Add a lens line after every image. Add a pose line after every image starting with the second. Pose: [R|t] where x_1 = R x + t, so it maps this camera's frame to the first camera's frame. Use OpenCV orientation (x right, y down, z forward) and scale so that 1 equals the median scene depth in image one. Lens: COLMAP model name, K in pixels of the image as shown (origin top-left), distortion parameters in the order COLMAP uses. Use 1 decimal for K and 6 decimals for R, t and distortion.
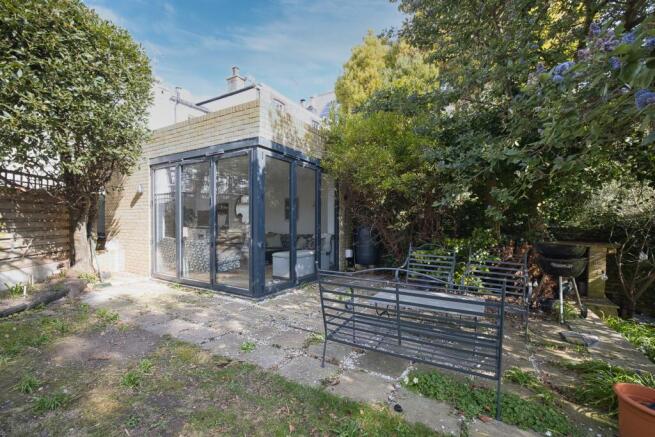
lens RADIAL K [[292.8, 0, 325.2], [0, 292.8, 231.8], [0, 0, 1]] dist [0.000081, 0.000191]
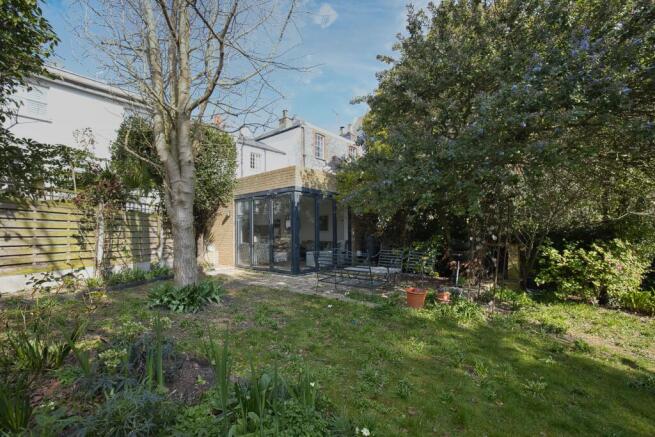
lens RADIAL K [[292.8, 0, 325.2], [0, 292.8, 231.8], [0, 0, 1]] dist [0.000081, 0.000191]
pose [[0.985619, -0.014596, -0.168349, 0.207175], [0.008231, 0.999227, -0.038445, 0.026703], [0.168780, 0.036506, 0.984977, -0.597679]]
